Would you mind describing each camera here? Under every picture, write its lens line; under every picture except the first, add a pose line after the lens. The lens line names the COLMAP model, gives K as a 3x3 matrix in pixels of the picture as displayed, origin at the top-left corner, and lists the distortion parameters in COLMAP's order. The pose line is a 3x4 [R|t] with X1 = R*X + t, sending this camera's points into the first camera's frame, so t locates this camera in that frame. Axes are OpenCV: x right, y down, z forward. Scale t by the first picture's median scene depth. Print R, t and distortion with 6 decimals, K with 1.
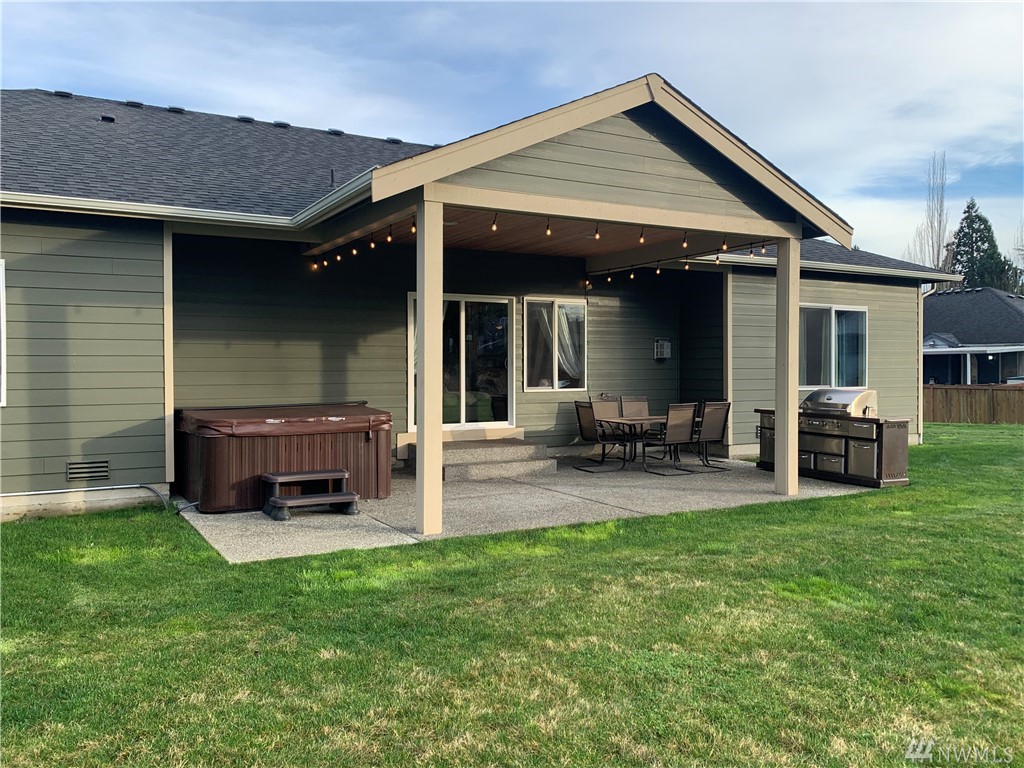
lens RADIAL K [[835.5, 0, 512.0], [0, 835.5, 384.0], [0, 0, 1]] dist [0.013396, 0.000074]
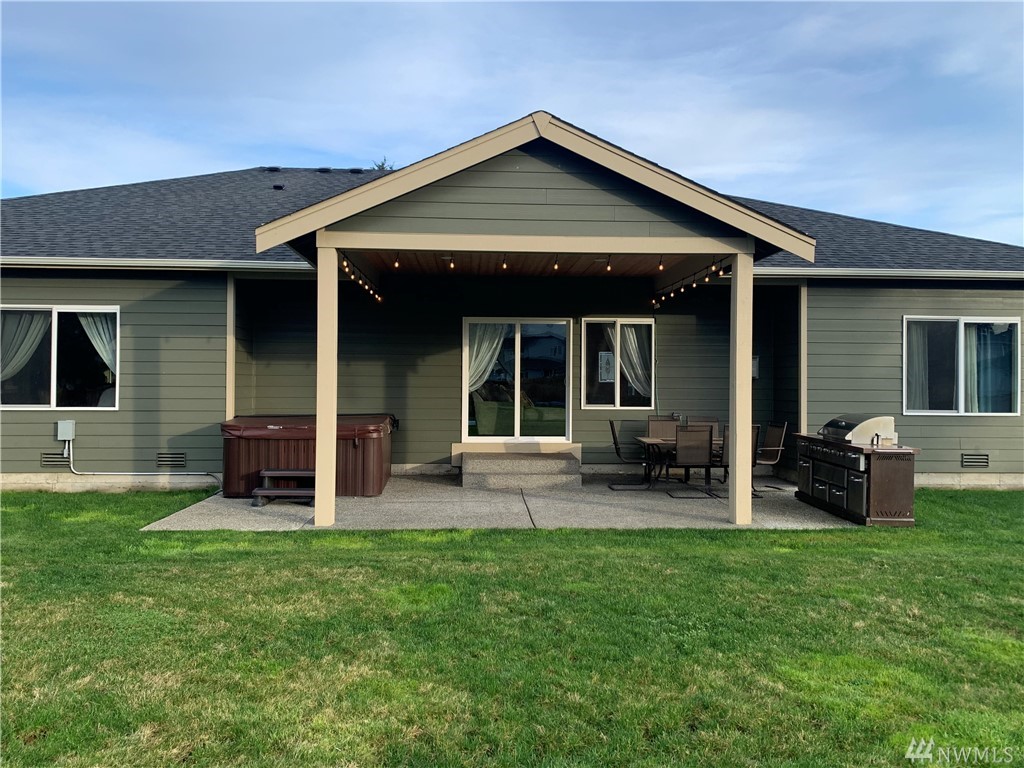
lens RADIAL K [[818.4, 0, 512.3], [0, 818.4, 368.6], [0, 0, 1]] dist [0.008936, 0.002648]
pose [[0.896509, 0.002260, -0.443019, 0.444175], [-0.017817, 0.999362, -0.030957, -0.008887], [0.442667, 0.035647, 0.895977, 0.048845]]
